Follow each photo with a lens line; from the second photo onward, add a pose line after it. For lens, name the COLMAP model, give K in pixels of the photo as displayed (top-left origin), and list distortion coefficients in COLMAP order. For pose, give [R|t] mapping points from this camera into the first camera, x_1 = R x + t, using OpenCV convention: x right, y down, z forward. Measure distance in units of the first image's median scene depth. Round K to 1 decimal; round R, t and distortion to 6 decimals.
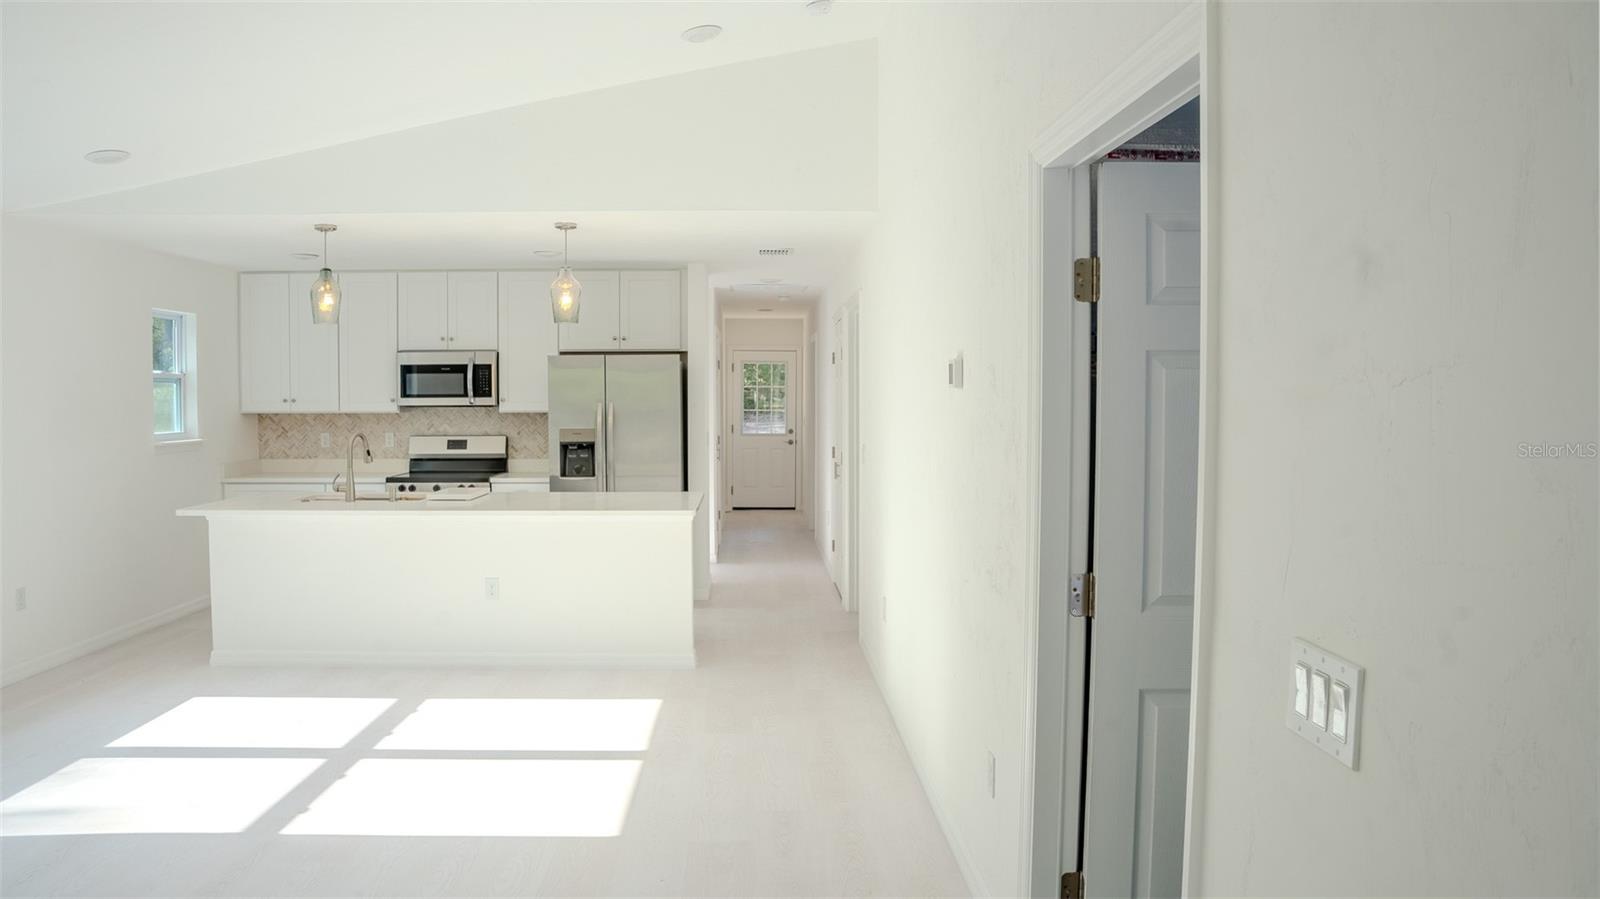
lens RADIAL K [[1110.1, 0, 806.9], [0, 1110.1, 443.0], [0, 0, 1]] dist [-0.157662, 0.084980]
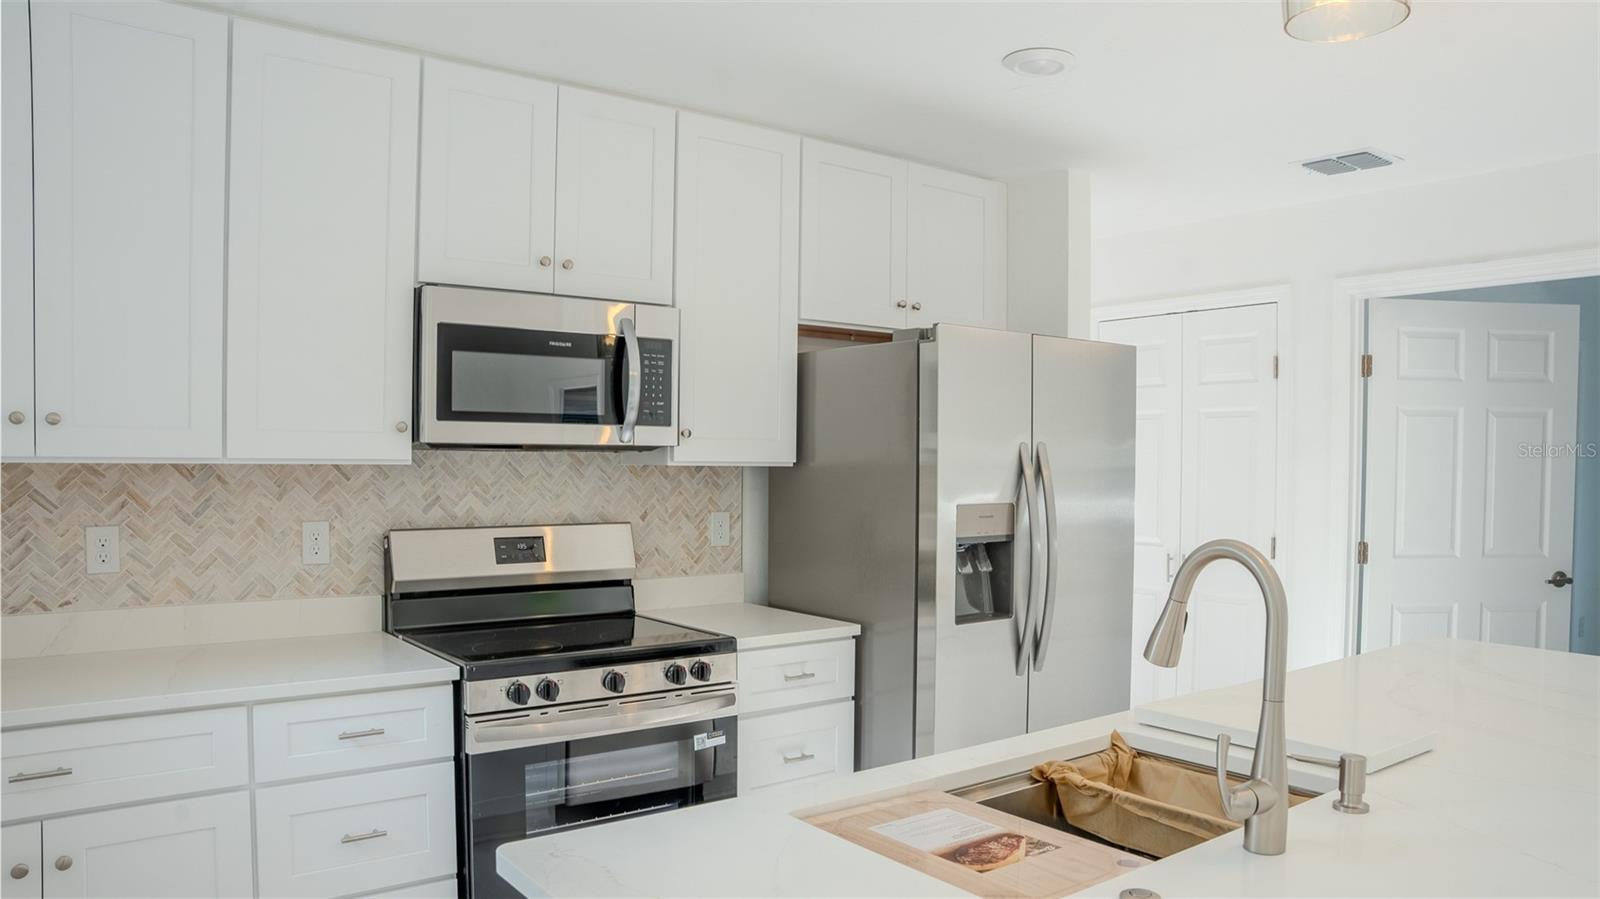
lens RADIAL K [[1110.4, 0, 800.8], [0, 1110.4, 484.9], [0, 0, 1]] dist [-0.162435, 0.125007]
pose [[0.825234, -0.005395, 0.564766, -0.471587], [0.015002, 0.999811, -0.012370, -0.015358], [-0.564592, 0.018680, 0.825159, 0.654786]]
